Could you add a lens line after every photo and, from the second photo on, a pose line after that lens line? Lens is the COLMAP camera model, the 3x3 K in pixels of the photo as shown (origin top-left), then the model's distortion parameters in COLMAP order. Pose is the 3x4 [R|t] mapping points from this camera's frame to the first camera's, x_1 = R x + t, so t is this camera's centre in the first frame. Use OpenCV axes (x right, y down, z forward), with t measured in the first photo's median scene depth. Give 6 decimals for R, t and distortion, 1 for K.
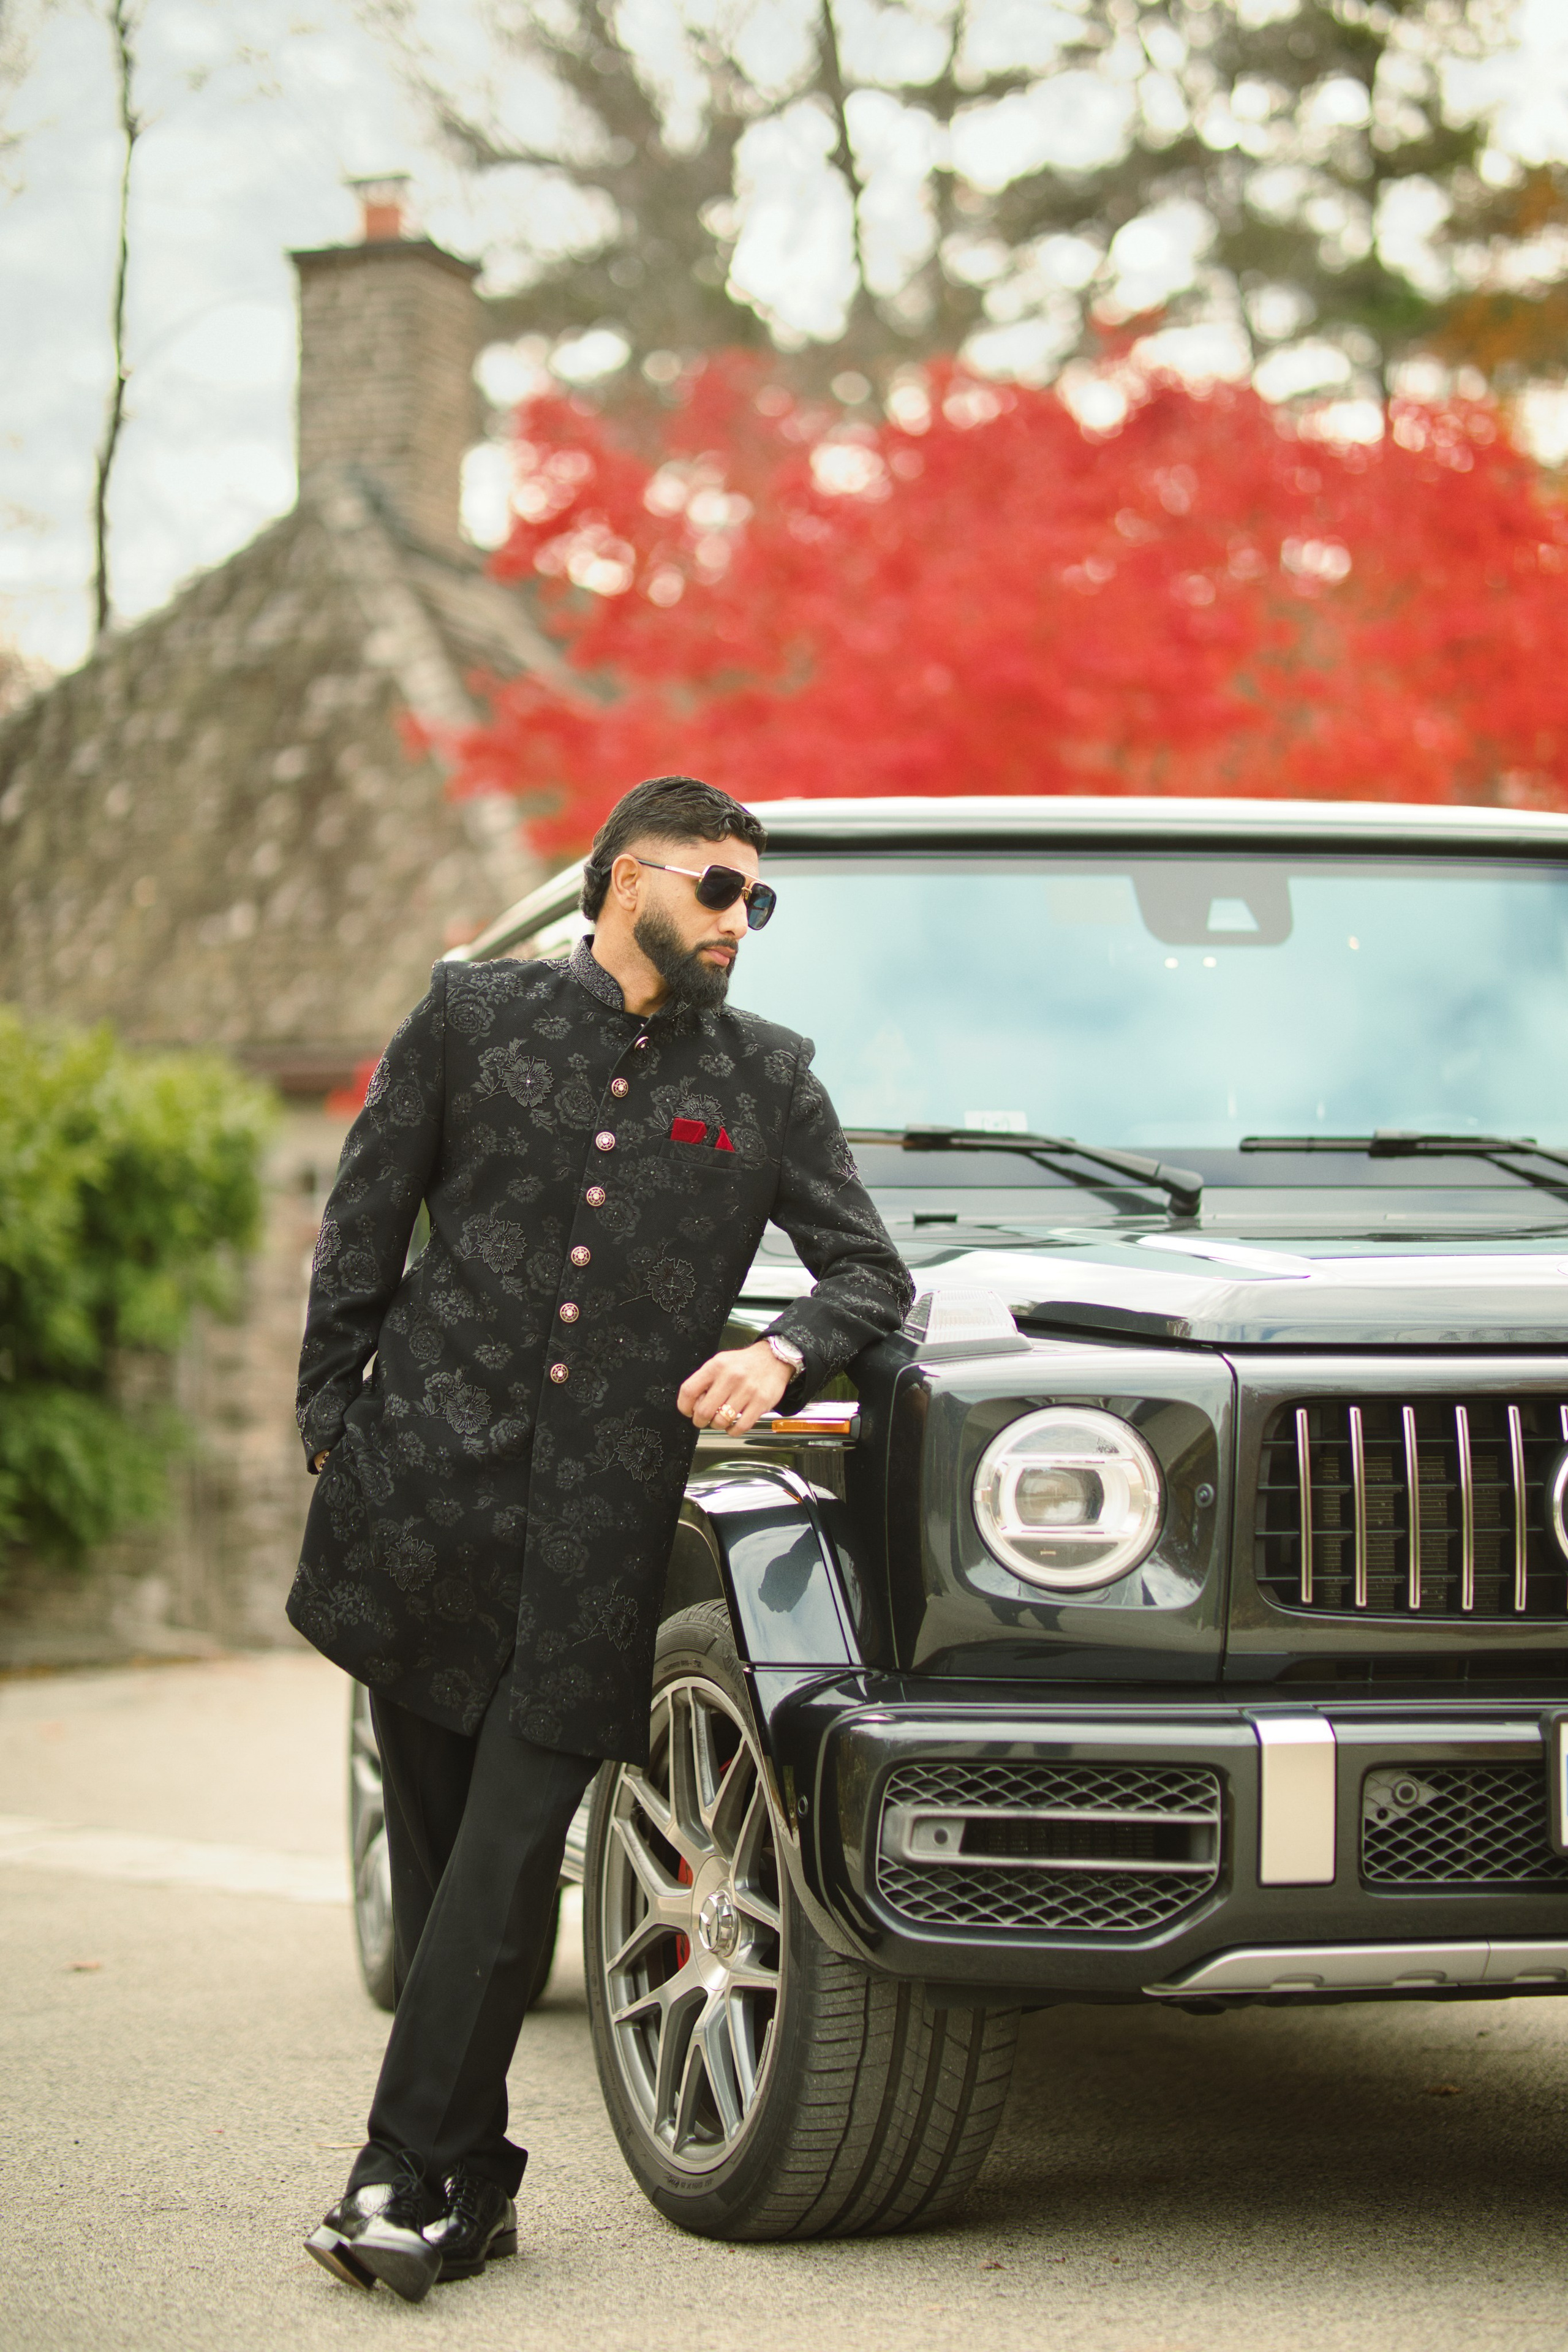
lens RADIAL K [[5884.3, 0, 802.0], [0, 5884.3, 1169.2], [0, 0, 1]] dist [0.039961, 0.000000]
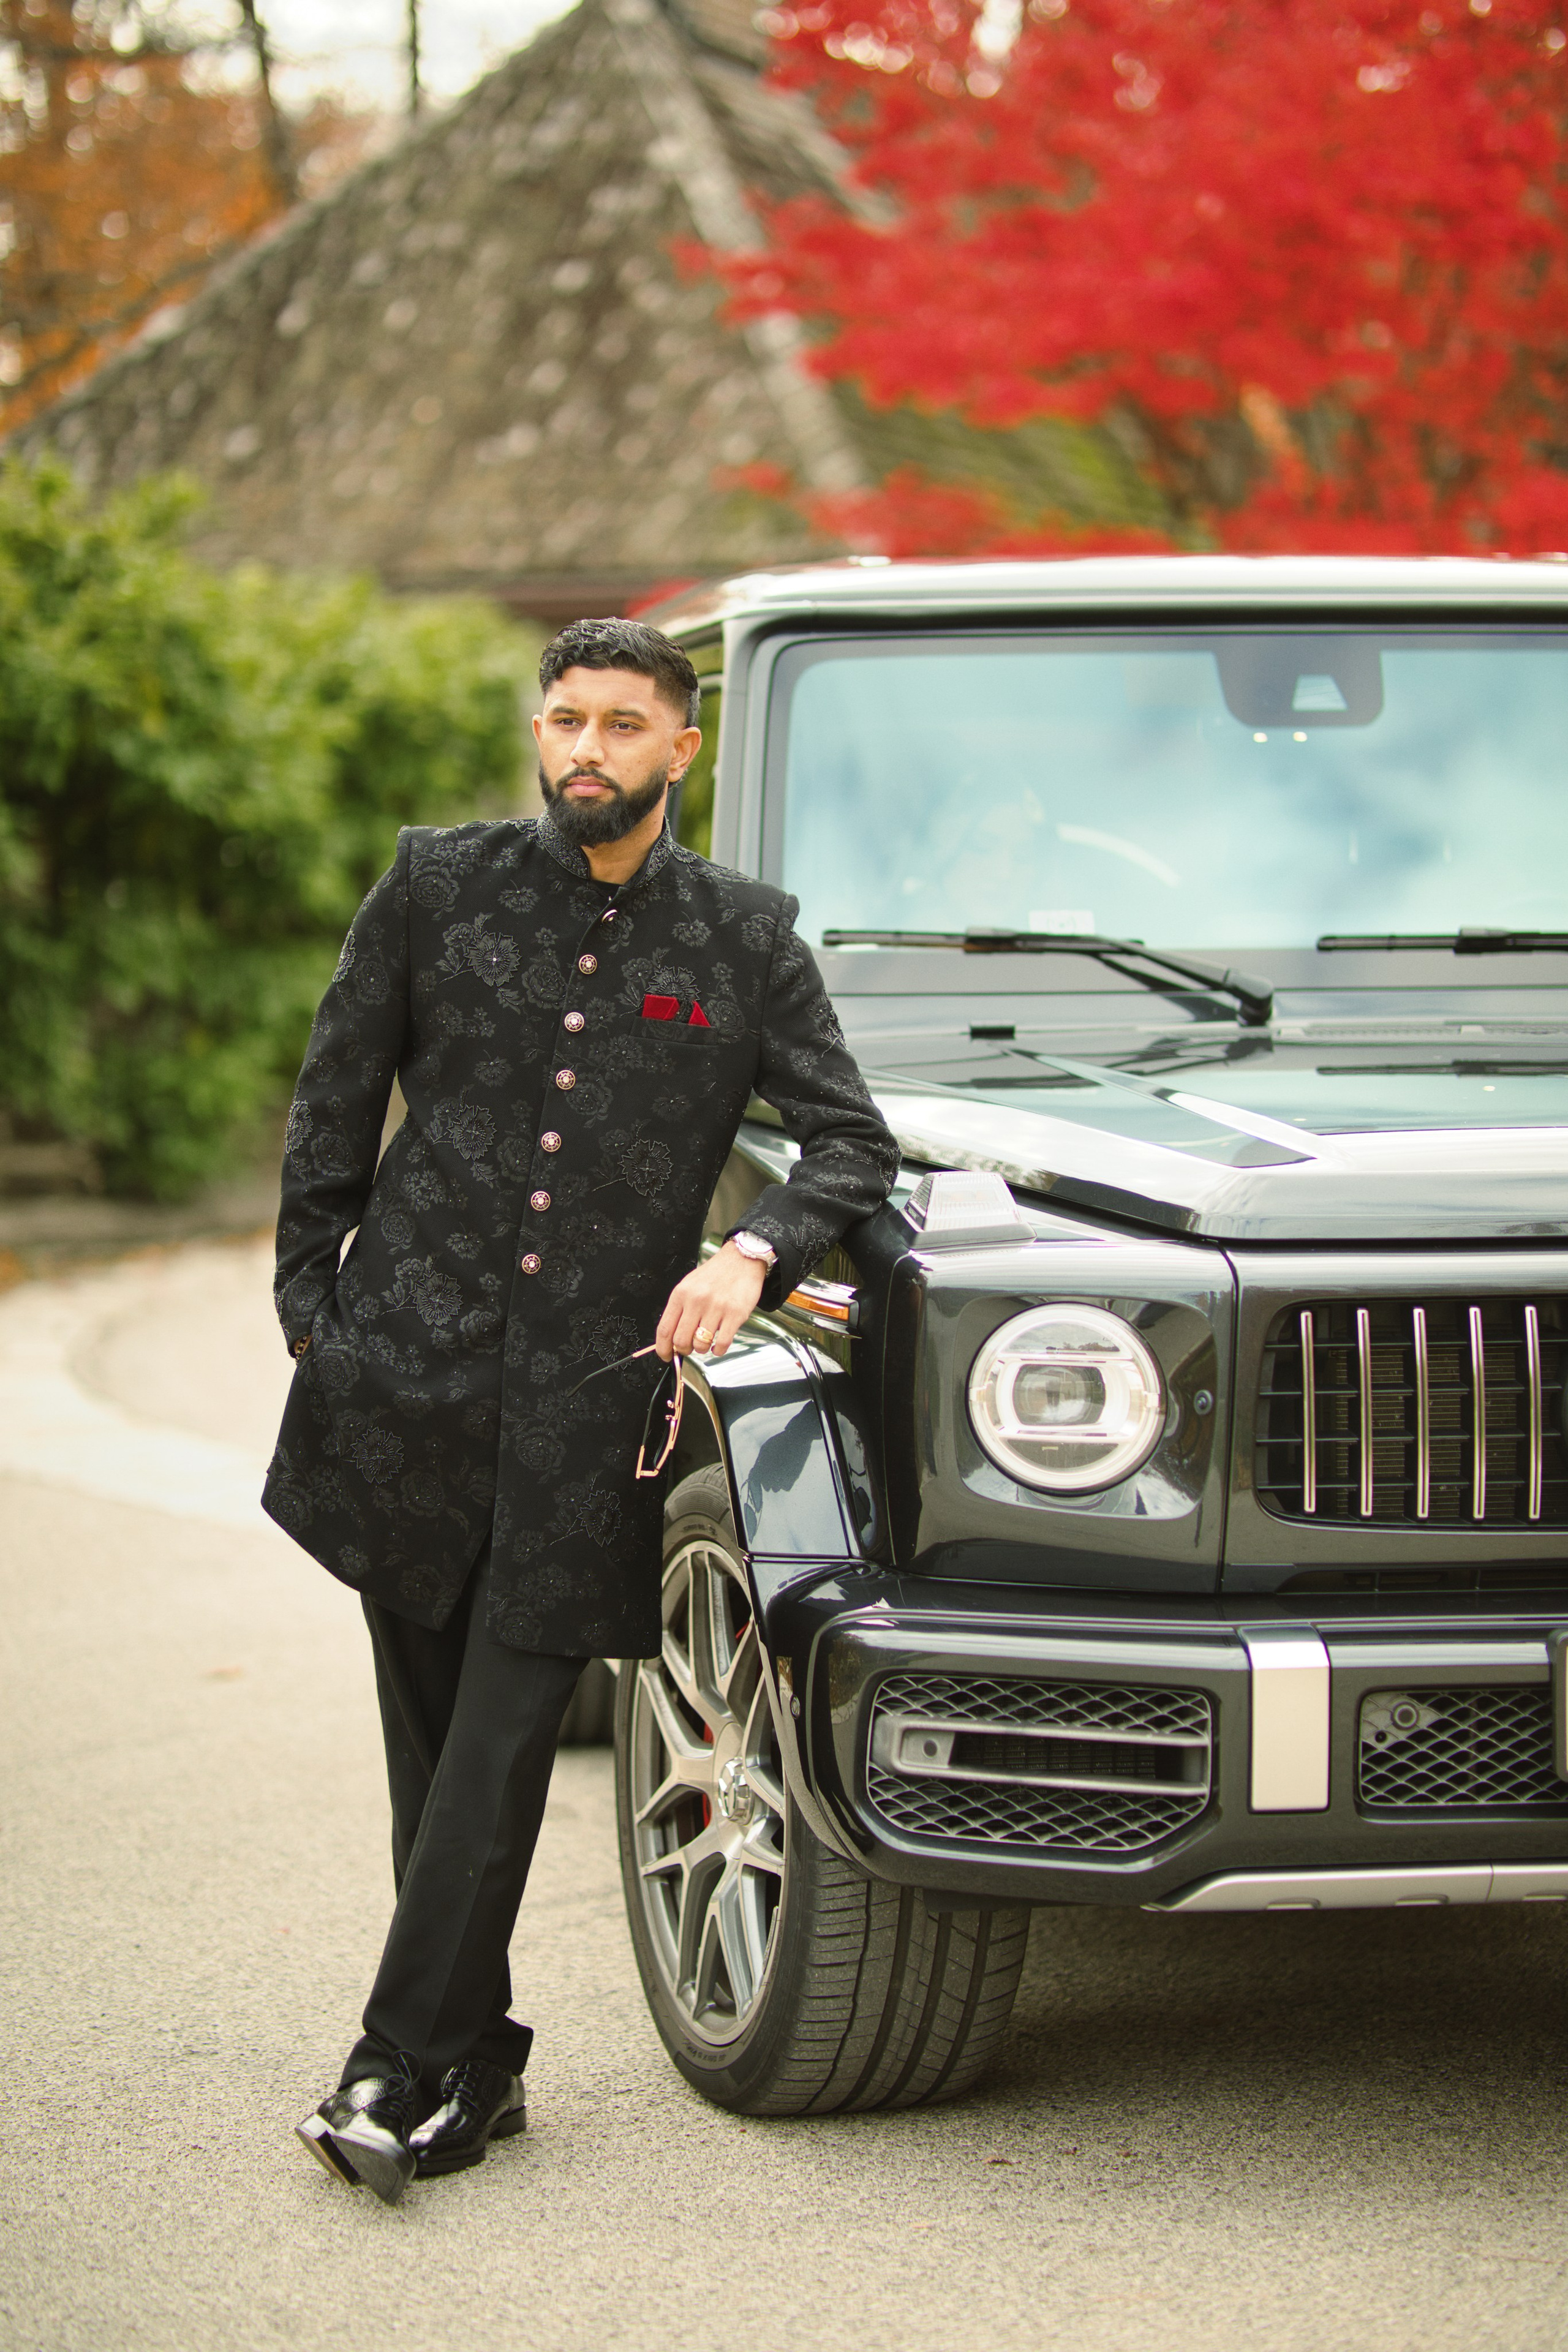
lens RADIAL K [[5884.3, 0, 761.0], [0, 5884.3, 1184.3], [0, 0, 1]] dist [0.039961, 0.000000]
pose [[0.997406, 0.001917, -0.071951, 0.053713], [0.005517, 0.994669, 0.102970, -0.065392], [0.071764, -0.103100, 0.992079, 0.034424]]
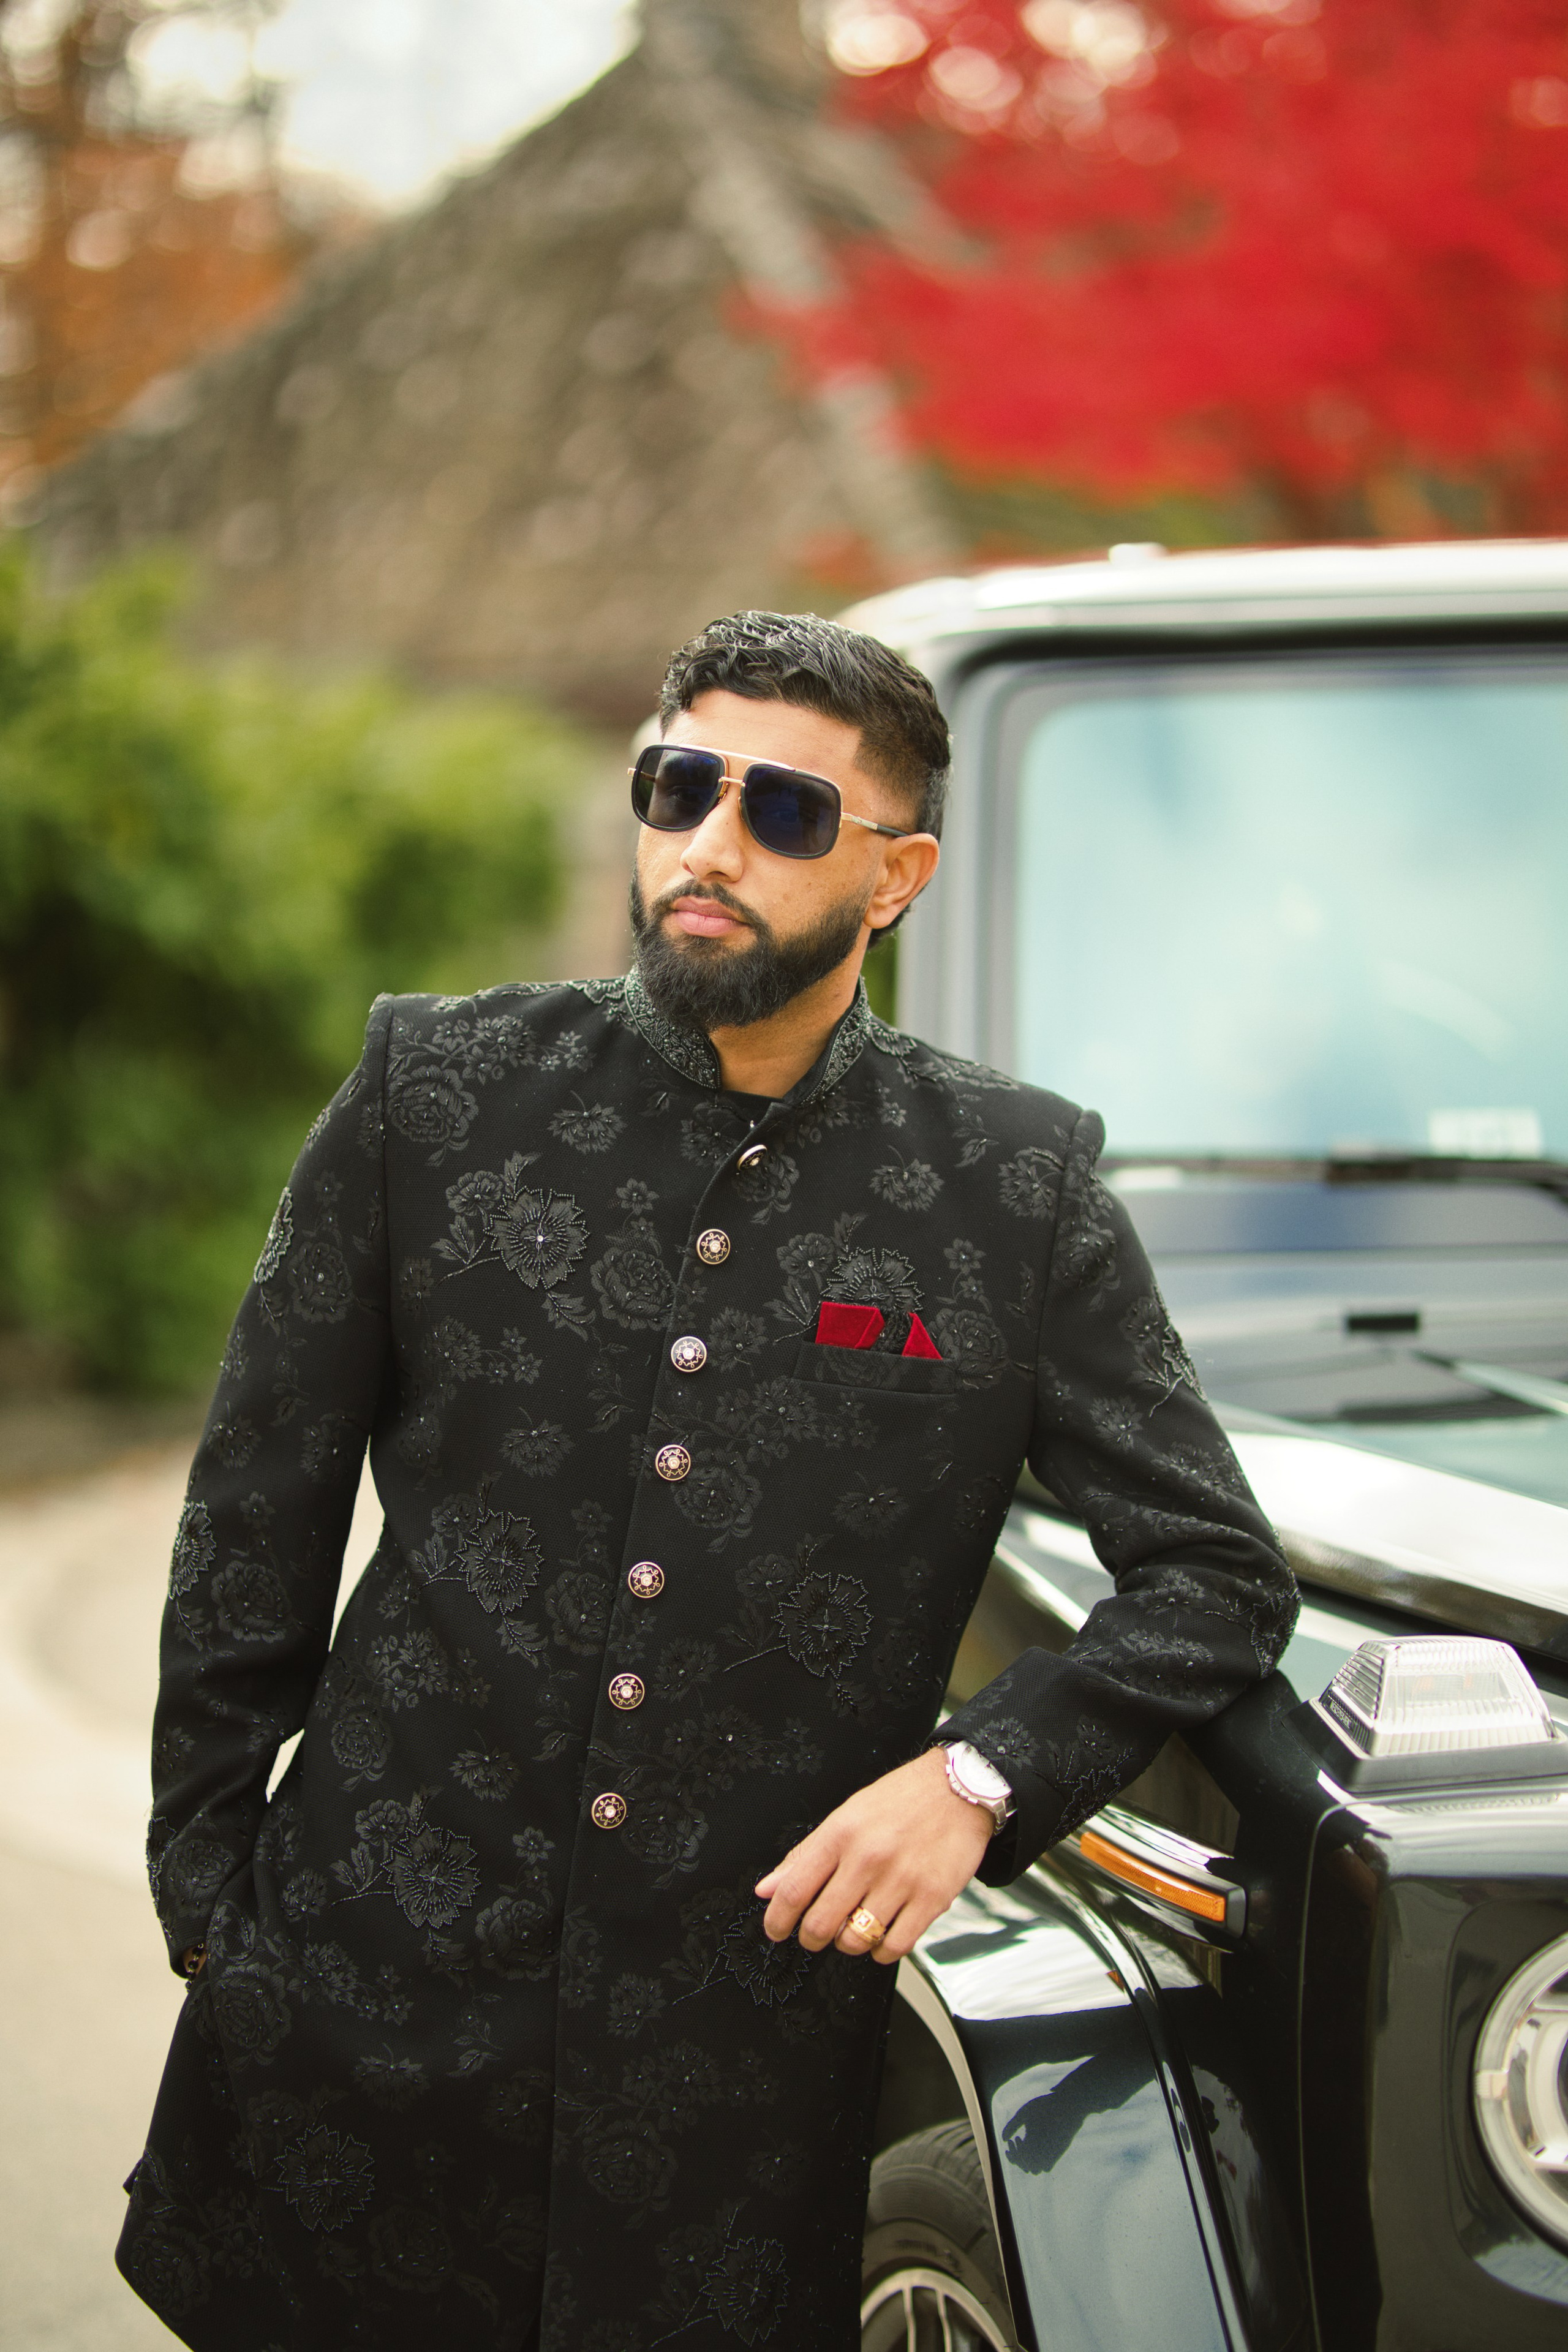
lens RADIAL K [[5884.3, 0, 775.4], [0, 5884.3, 1161.6], [0, 0, 1]] dist [0.039961, 0.000000]
pose [[0.996905, -0.012372, -0.077638, 0.008376], [0.018387, 0.996843, 0.077245, -0.051374], [0.076437, -0.078433, 0.993985, 0.422607]]
